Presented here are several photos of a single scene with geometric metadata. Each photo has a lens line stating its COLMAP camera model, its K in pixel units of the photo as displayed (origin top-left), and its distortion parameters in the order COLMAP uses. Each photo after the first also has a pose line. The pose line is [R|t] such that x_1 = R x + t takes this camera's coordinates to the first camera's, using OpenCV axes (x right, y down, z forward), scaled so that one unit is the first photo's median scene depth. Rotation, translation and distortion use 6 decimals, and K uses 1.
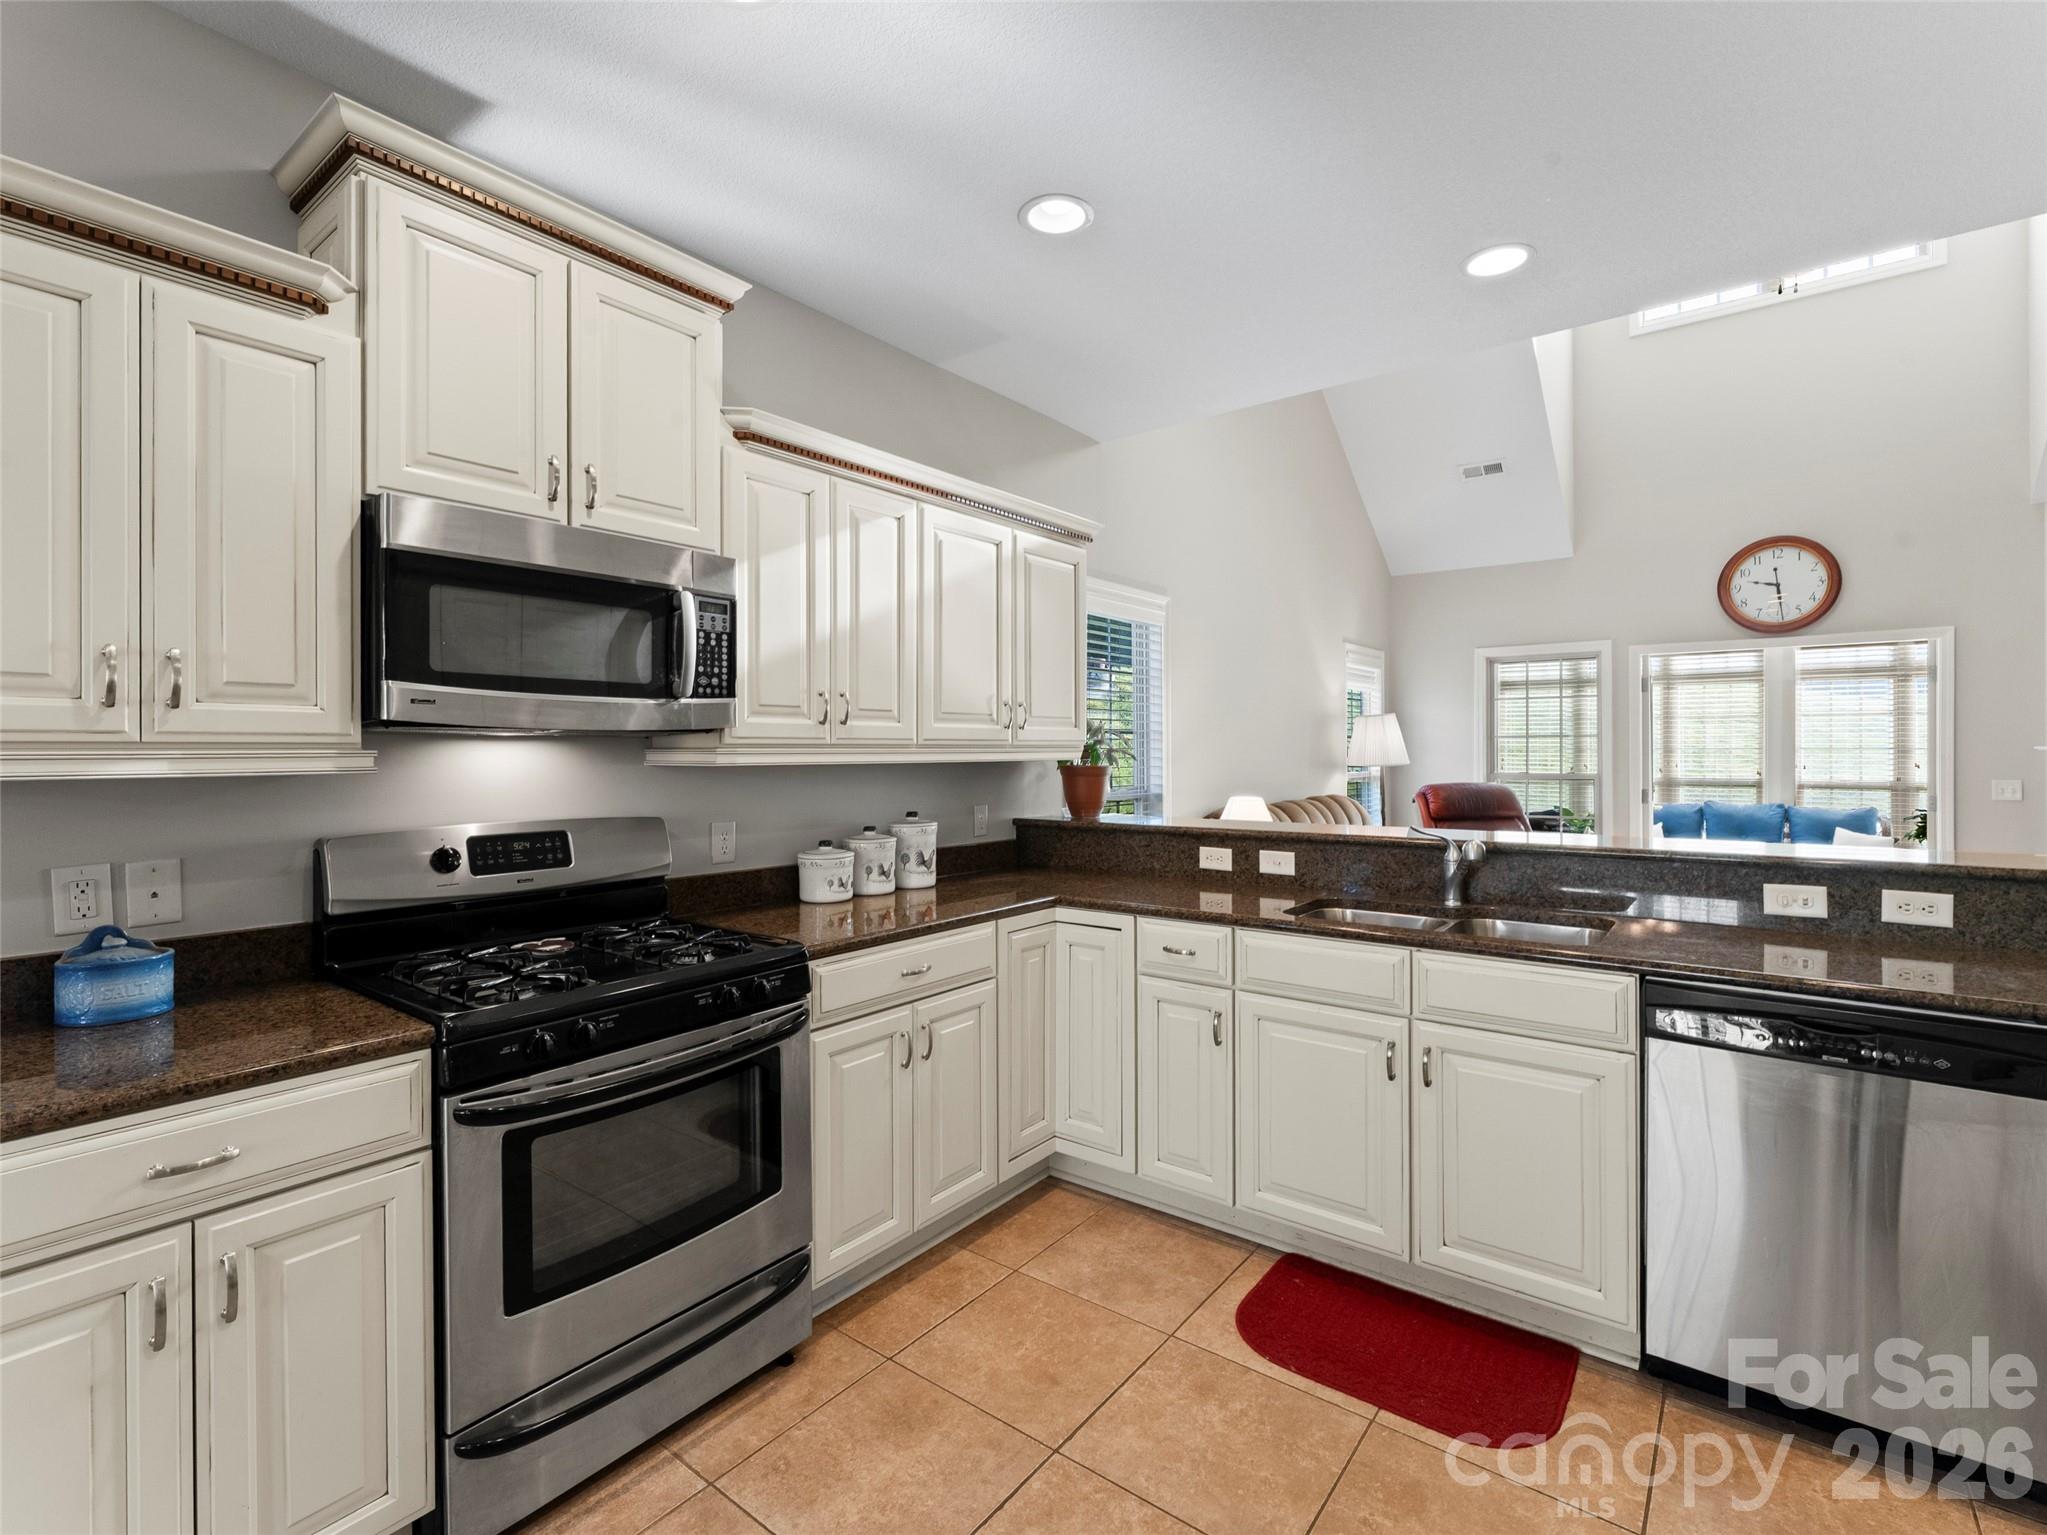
lens RADIAL K [[942.4, 0, 1026.3], [0, 942.4, 752.0], [0, 0, 1]] dist [0.000088, 0.000108]
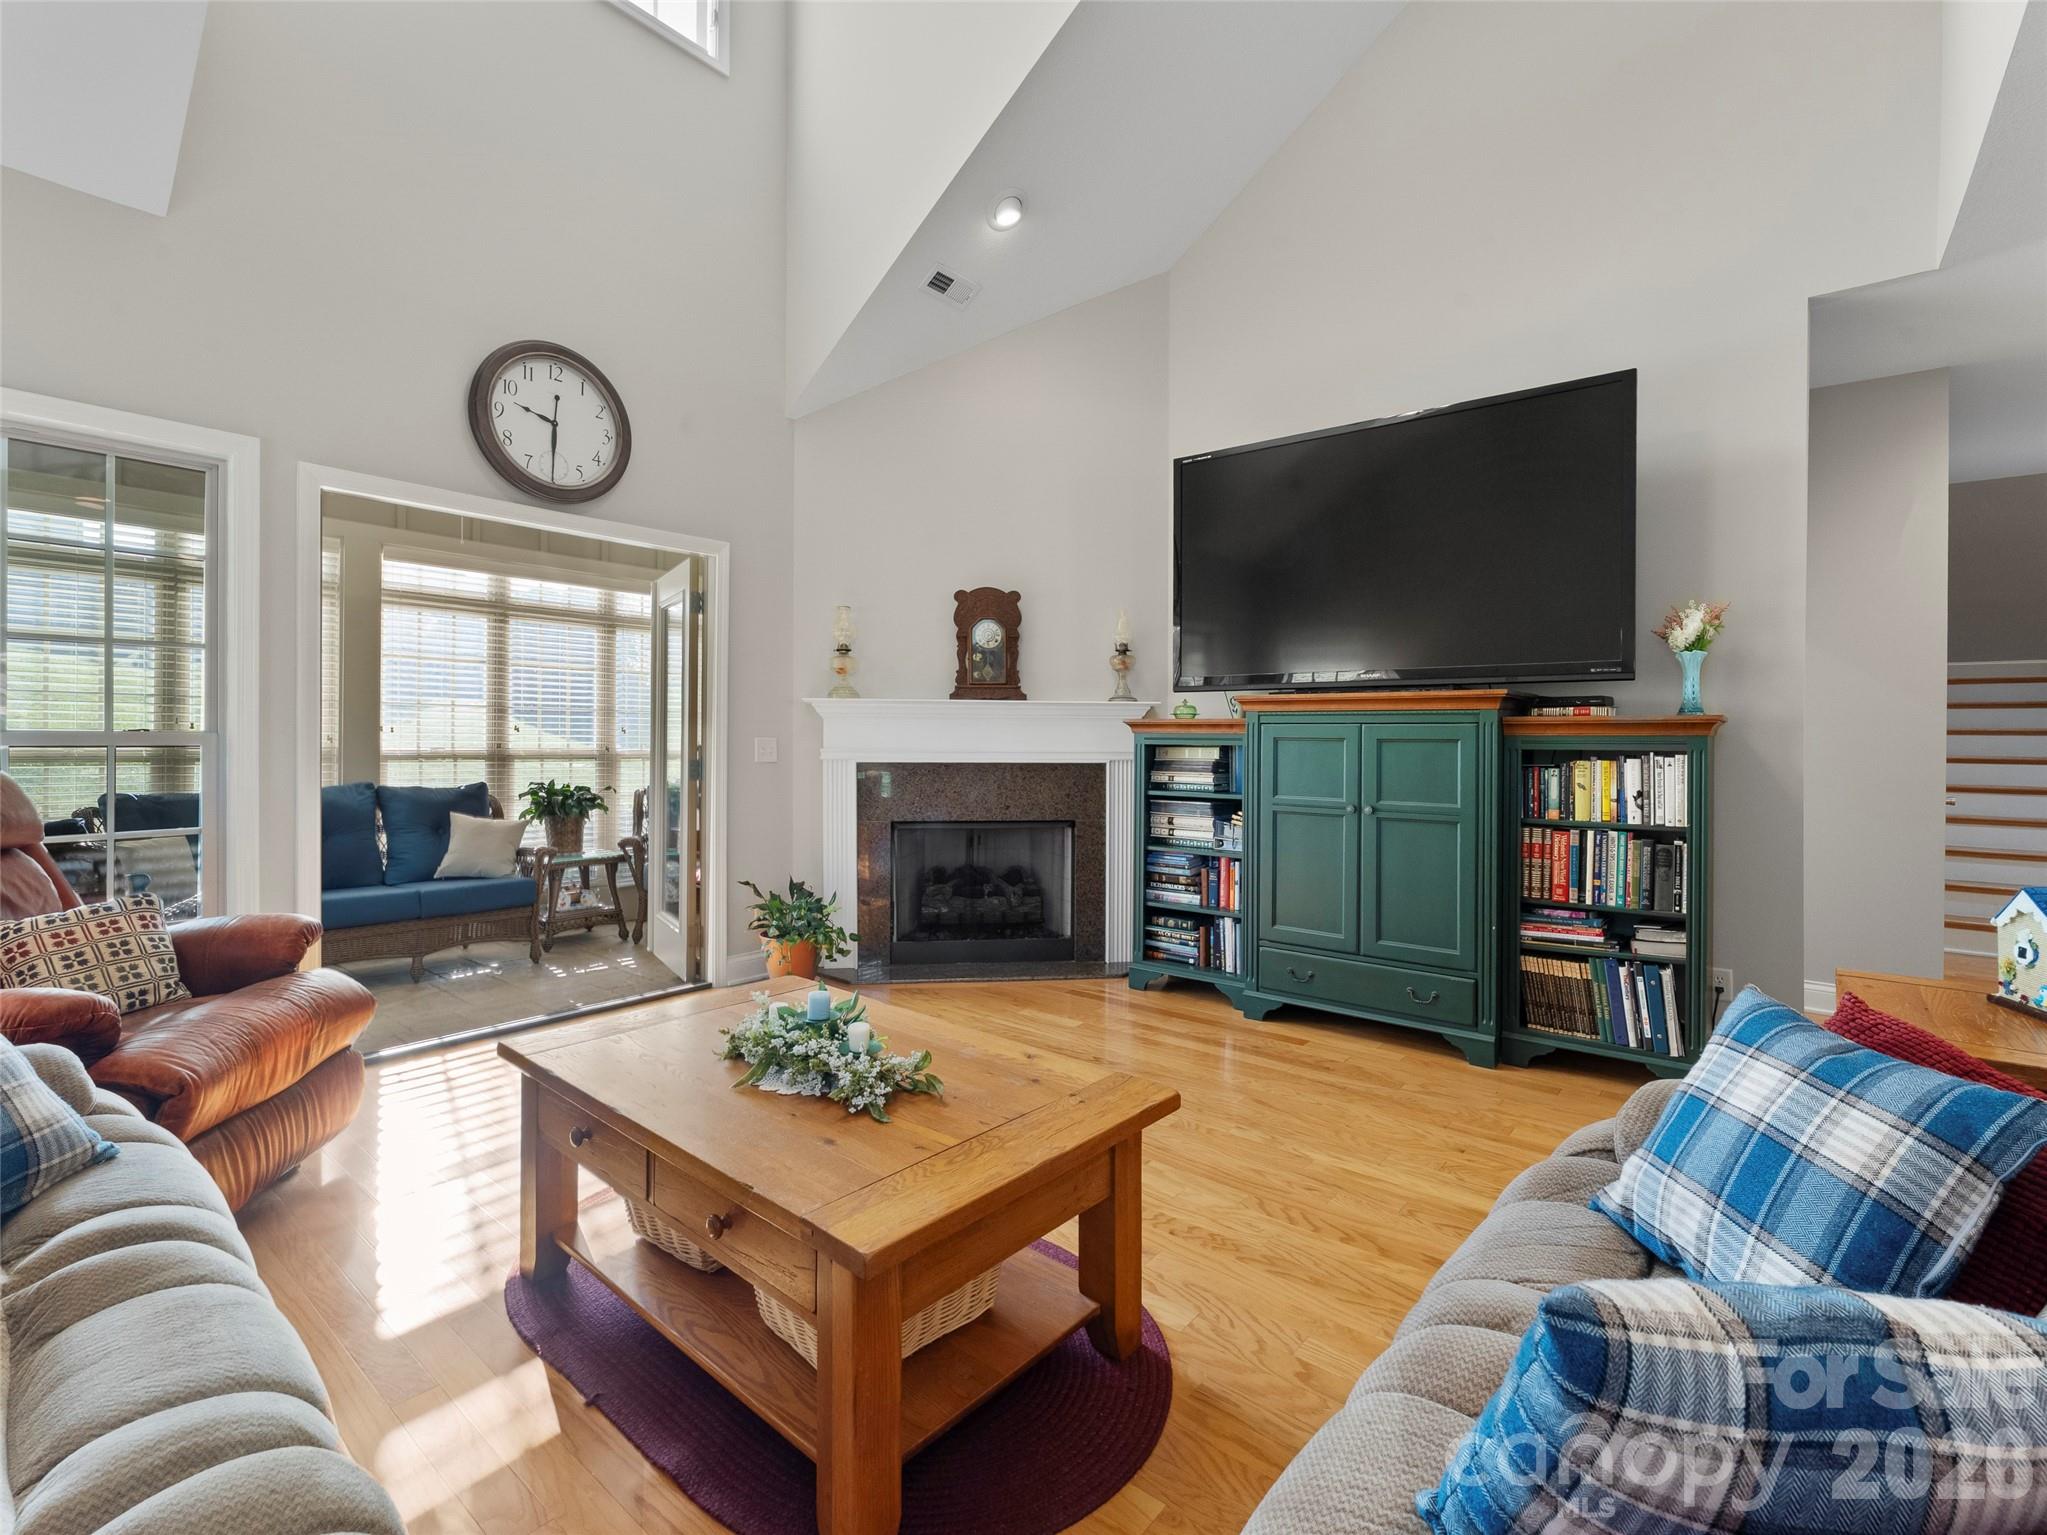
lens RADIAL K [[950.5, 0, 1039.5], [0, 950.5, 761.9], [0, 0, 1]] dist [0.002940, -0.000240]
pose [[0.025146, -0.007115, 0.999658, 0.357788], [-0.008894, 0.999934, 0.007341, 0.084135], [-0.999644, -0.009076, 0.025081, 1.381887]]
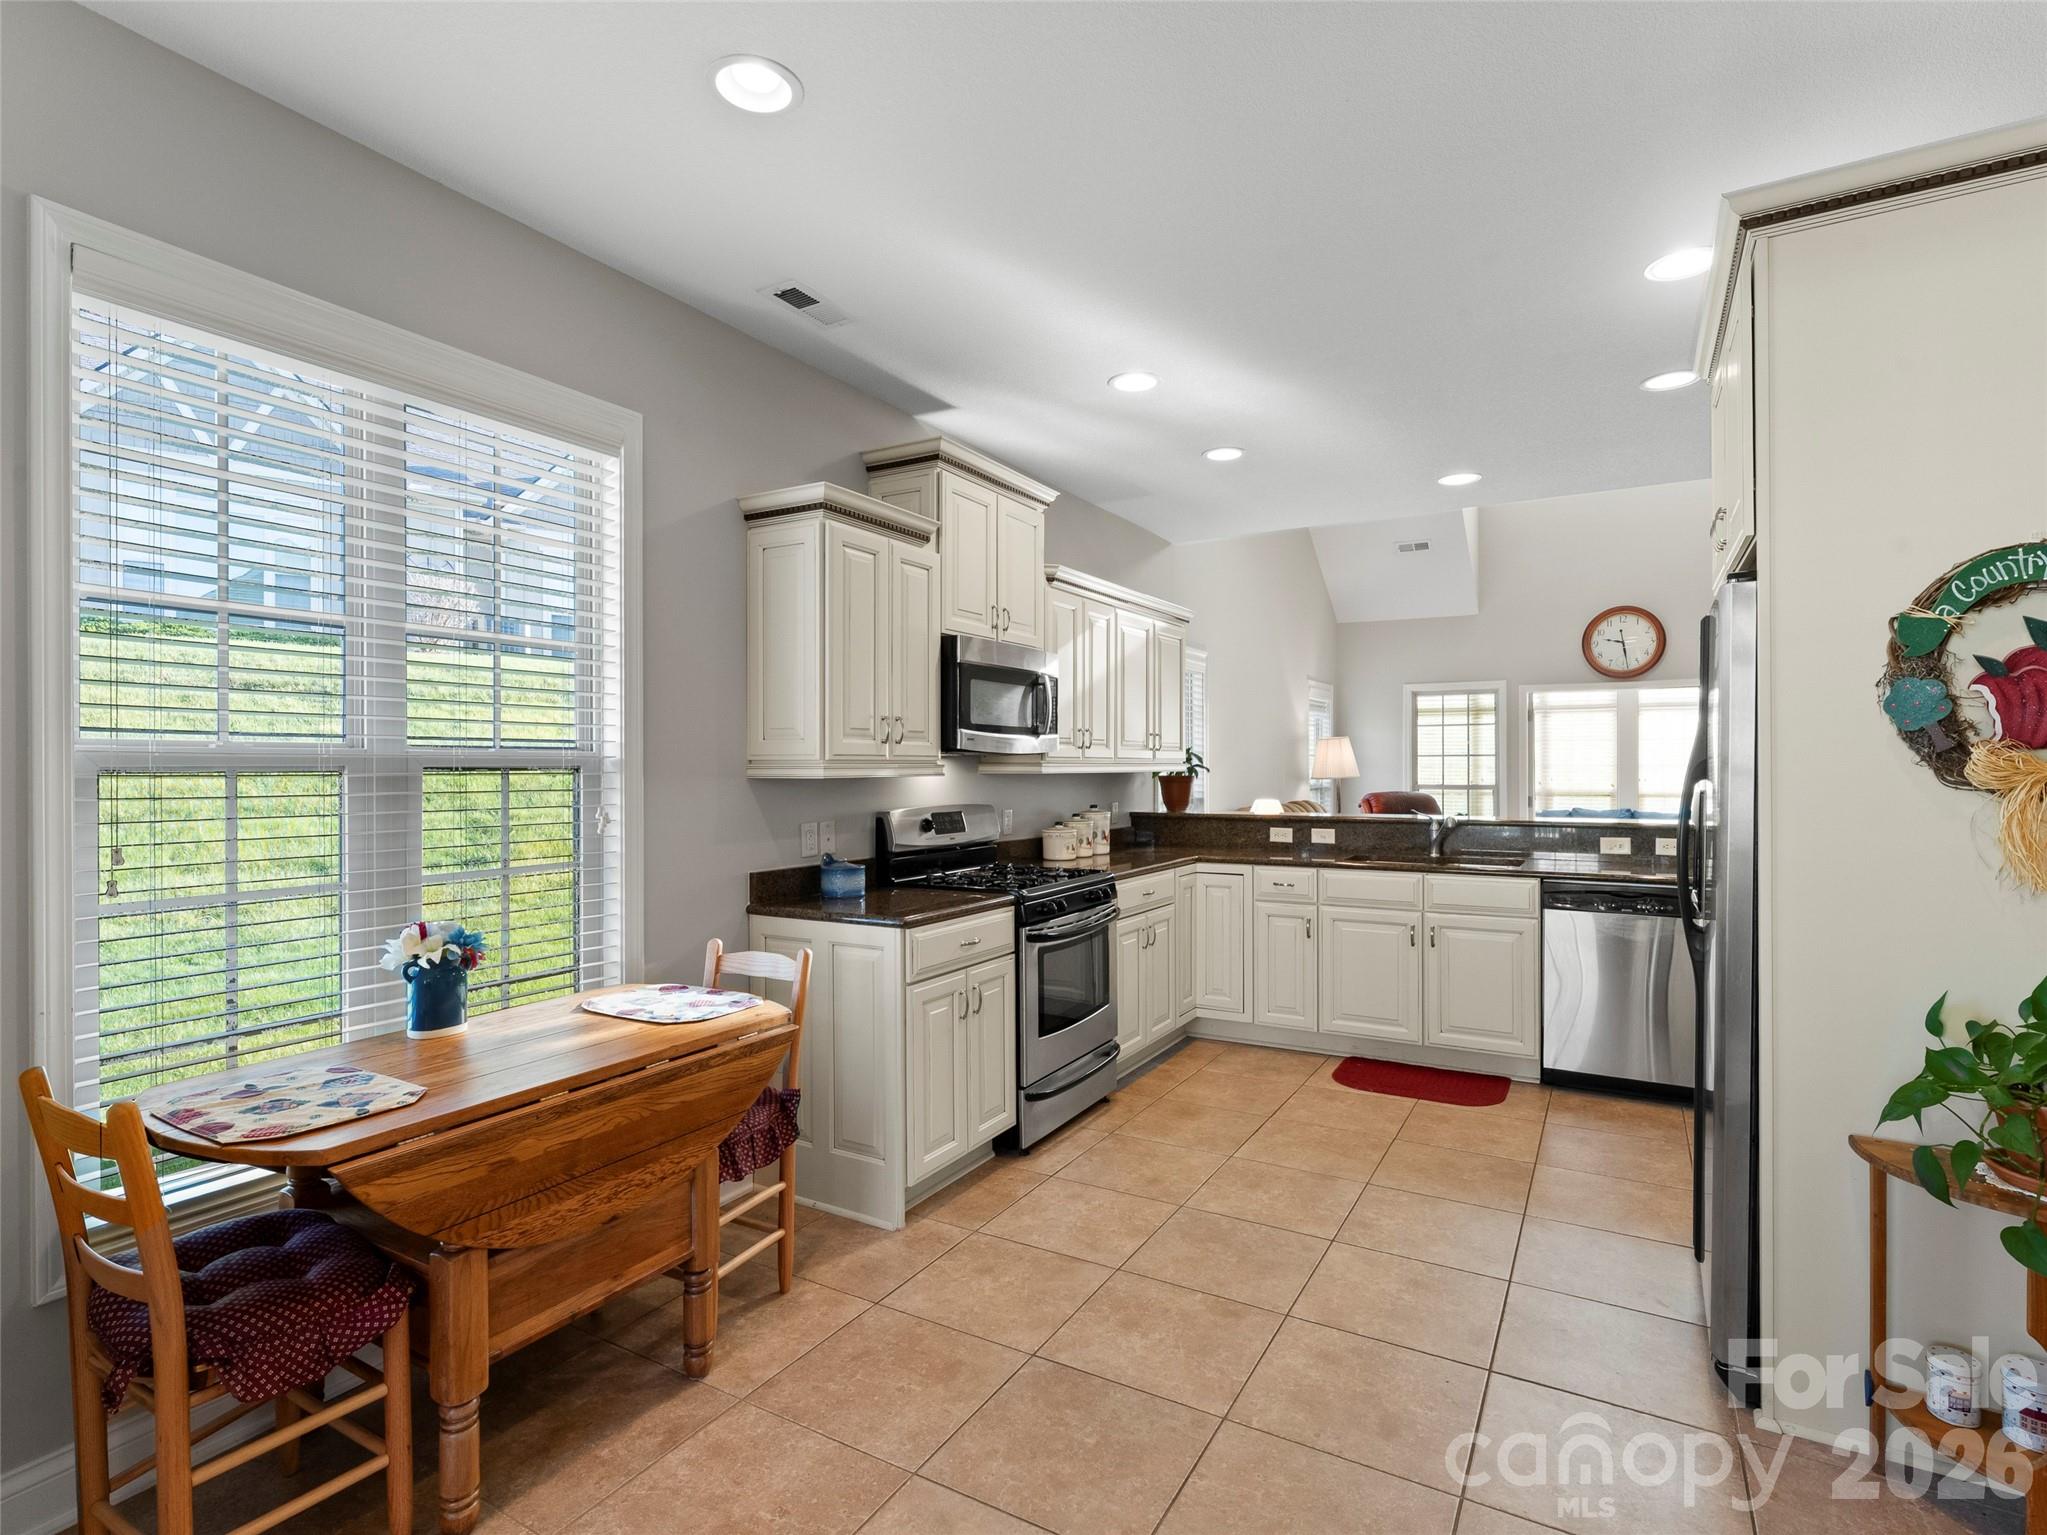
lens RADIAL K [[1036.6, 0, 1023.5], [0, 1036.6, 767.5], [0, 0, 1]] dist [0.001280, -0.000323]
pose [[0.990831, 0.001560, 0.135099, -0.509167], [-0.001531, 0.999999, -0.000313, 0.003783], [-0.135099, 0.000103, 0.990832, -0.715530]]
